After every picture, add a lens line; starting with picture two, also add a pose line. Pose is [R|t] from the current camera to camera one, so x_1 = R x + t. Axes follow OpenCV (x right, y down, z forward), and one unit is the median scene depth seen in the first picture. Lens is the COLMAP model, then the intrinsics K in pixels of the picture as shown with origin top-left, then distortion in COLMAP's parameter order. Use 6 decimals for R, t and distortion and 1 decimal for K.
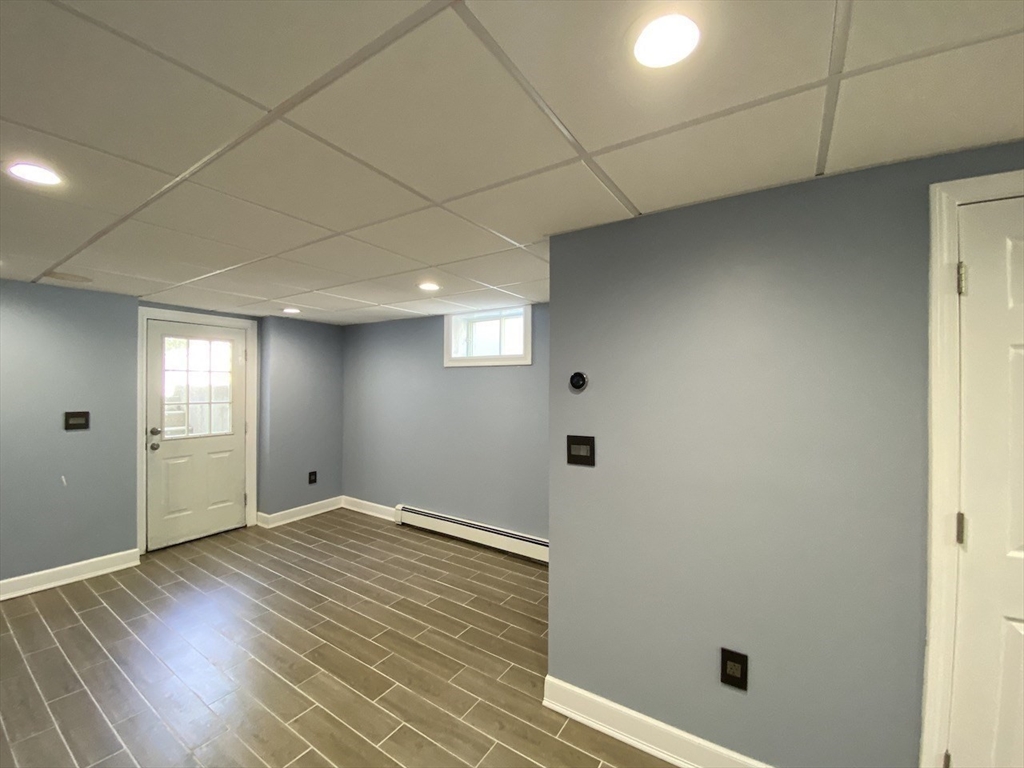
lens RADIAL K [[412.7, 0, 507.1], [0, 412.7, 386.7], [0, 0, 1]] dist [0.029250, -0.027317]
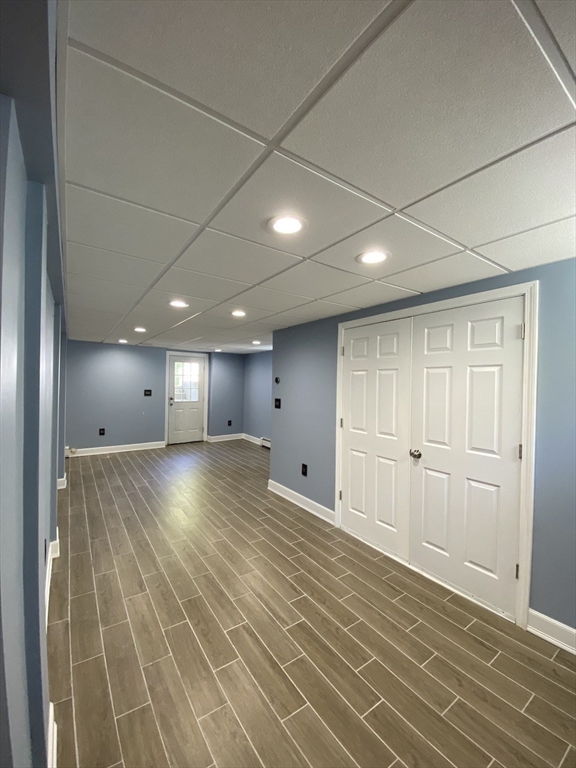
lens RADIAL K [[309.5, 0, 289.4], [0, 309.5, 387.0], [0, 0, 1]] dist [0.029250, -0.027317]
pose [[0.929921, 0.016209, -0.367401, 0.547921], [-0.013798, 0.999863, 0.009189, 0.007001], [0.367500, -0.003476, 0.930017, -0.534424]]
